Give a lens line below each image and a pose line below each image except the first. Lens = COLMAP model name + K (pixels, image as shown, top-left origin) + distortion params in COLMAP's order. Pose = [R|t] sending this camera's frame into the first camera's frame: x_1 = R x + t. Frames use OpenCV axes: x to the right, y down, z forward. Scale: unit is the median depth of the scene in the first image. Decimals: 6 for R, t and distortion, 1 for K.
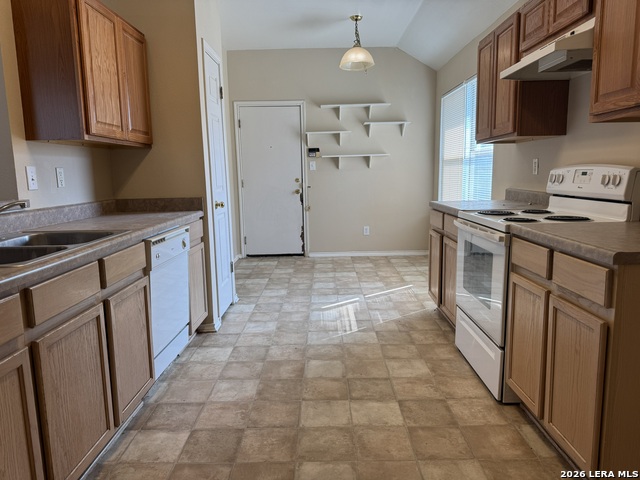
lens RADIAL K [[455.6, 0, 323.6], [0, 455.6, 240.7], [0, 0, 1]] dist [0.012682, -0.008741]
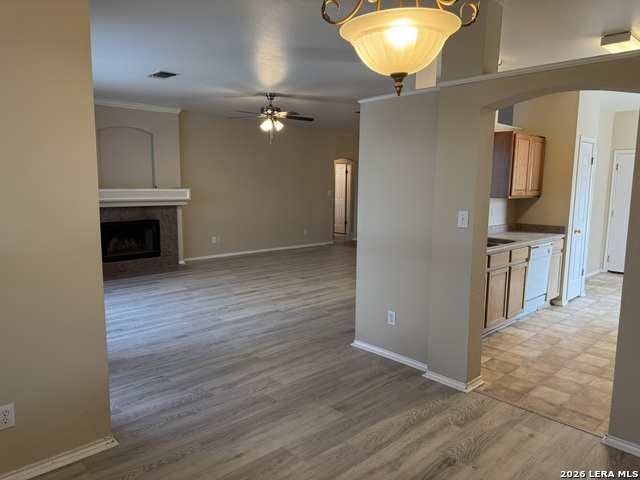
lens RADIAL K [[455.6, 0, 323.5], [0, 455.6, 242.5], [0, 0, 1]] dist [0.012682, -0.008741]
pose [[0.696030, 0.124843, -0.707076, 0.373403], [-0.134853, 0.989973, 0.042045, 0.017925], [0.705236, 0.066087, 0.705886, -0.989093]]
